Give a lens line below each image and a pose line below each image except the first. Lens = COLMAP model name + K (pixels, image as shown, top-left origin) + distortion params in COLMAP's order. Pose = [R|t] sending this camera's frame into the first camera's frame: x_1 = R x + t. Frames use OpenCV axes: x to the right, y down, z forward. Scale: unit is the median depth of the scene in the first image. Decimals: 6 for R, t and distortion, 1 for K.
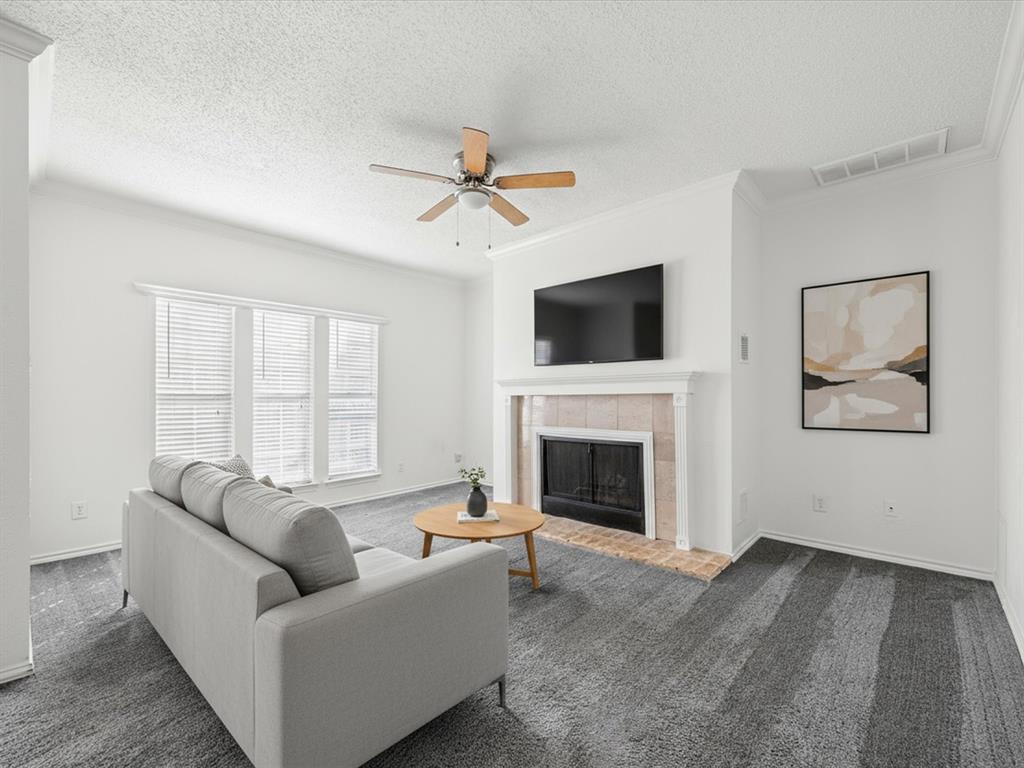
lens RADIAL K [[439.2, 0, 508.8], [0, 439.2, 392.0], [0, 0, 1]] dist [0.005633, -0.000577]
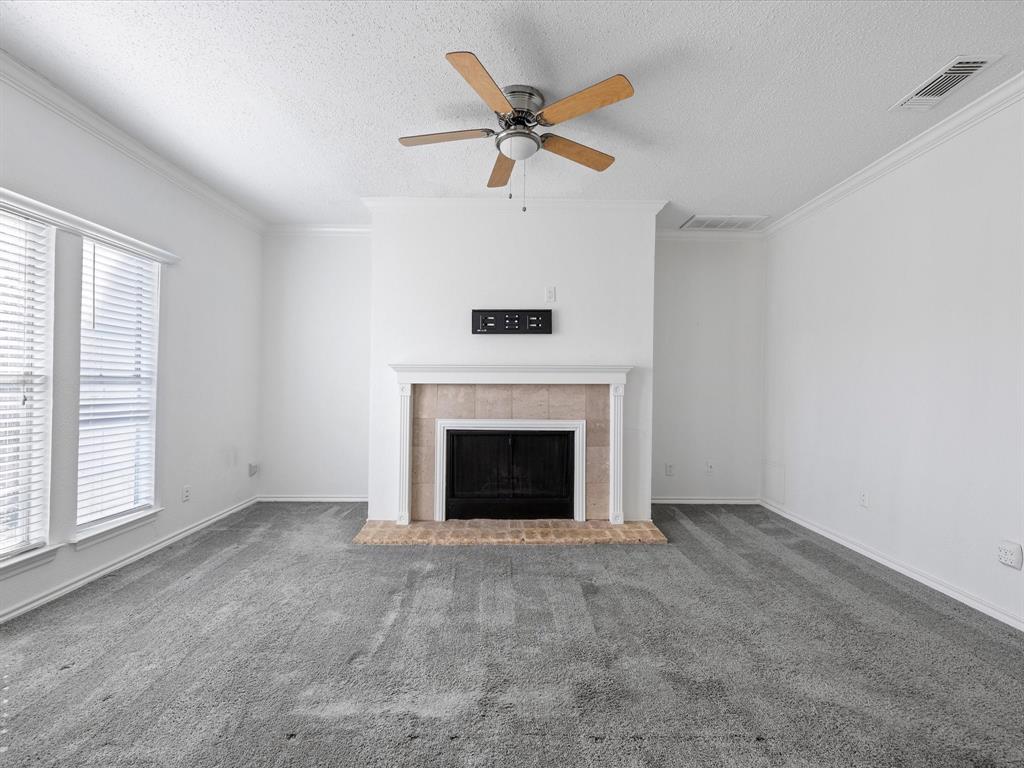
lens RADIAL K [[451.9, 0, 511.4], [0, 451.9, 383.0], [0, 0, 1]] dist [0.003747, 0.000283]
pose [[0.735638, 0.011941, 0.677269, -0.538667], [-0.017769, 0.999841, 0.001673, 0.002407], [-0.677142, -0.013265, 0.735733, 0.313181]]
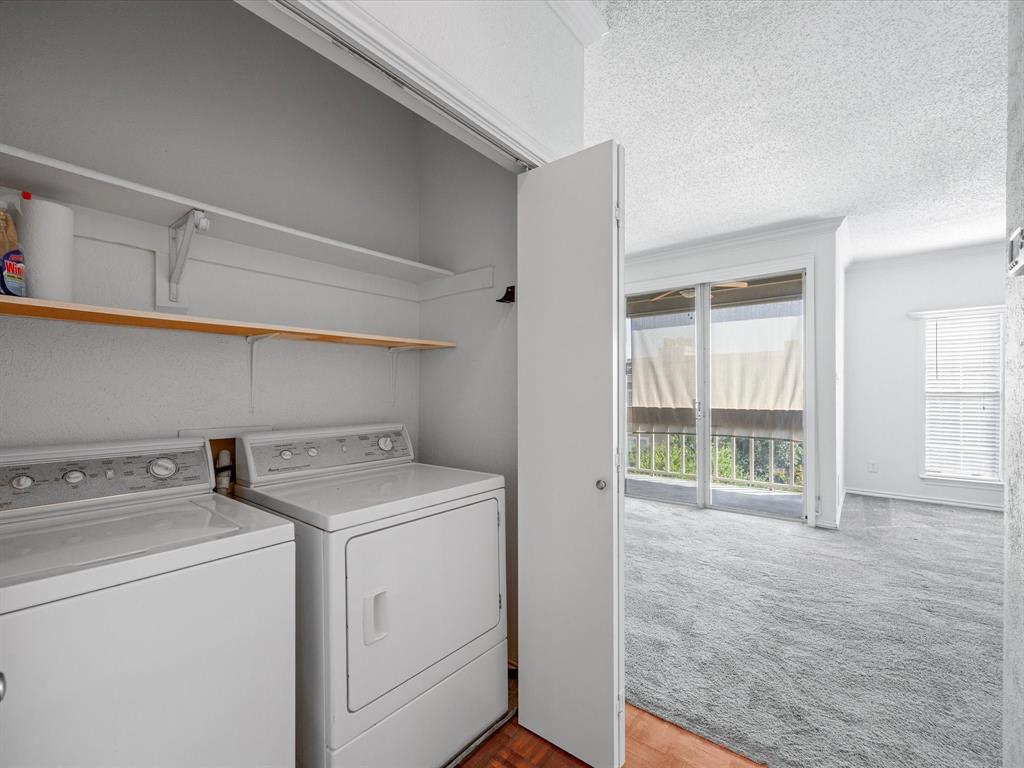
lens RADIAL K [[451.9, 0, 513.4], [0, 451.9, 394.7], [0, 0, 1]] dist [0.003747, 0.000283]
pose [[0.069380, 0.008273, -0.997556, 0.506356], [0.012898, 0.999875, 0.009190, -0.017248], [0.997507, -0.013504, 0.069264, -0.359957]]
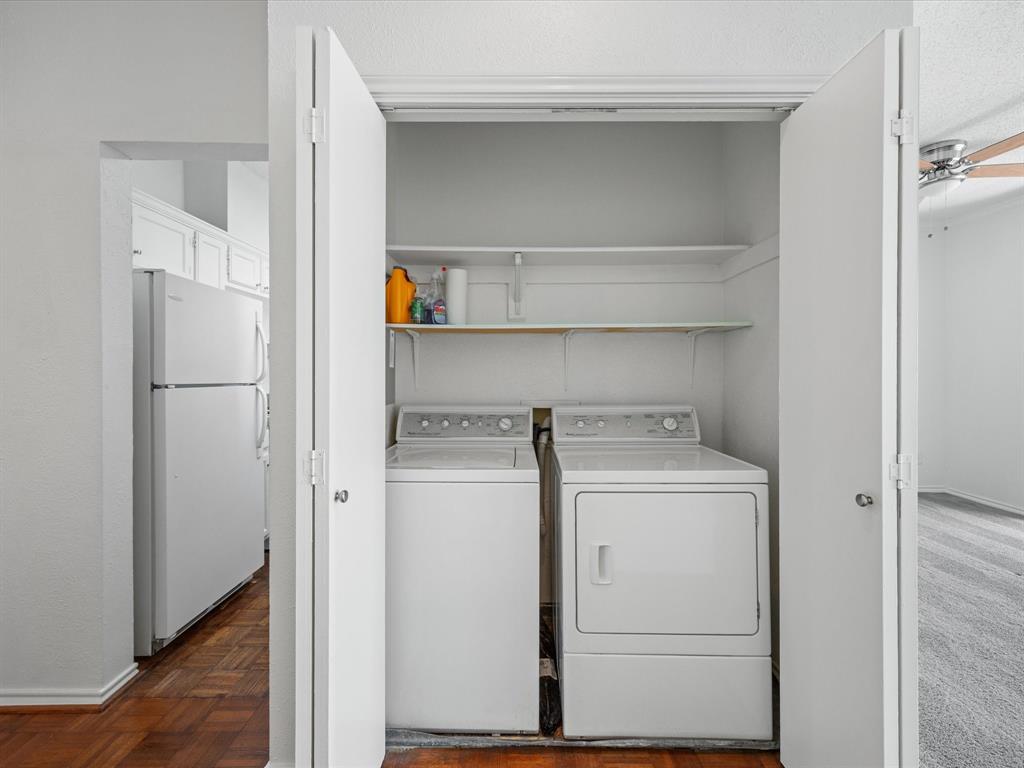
lens RADIAL K [[439.2, 0, 502.6], [0, 439.2, 375.9], [0, 0, 1]] dist [0.005633, -0.000577]
pose [[-0.750557, 0.005497, -0.660782, 0.482211], [0.009722, 0.999949, -0.002724, -0.016813], [0.660734, -0.008469, -0.750573, -0.169115]]
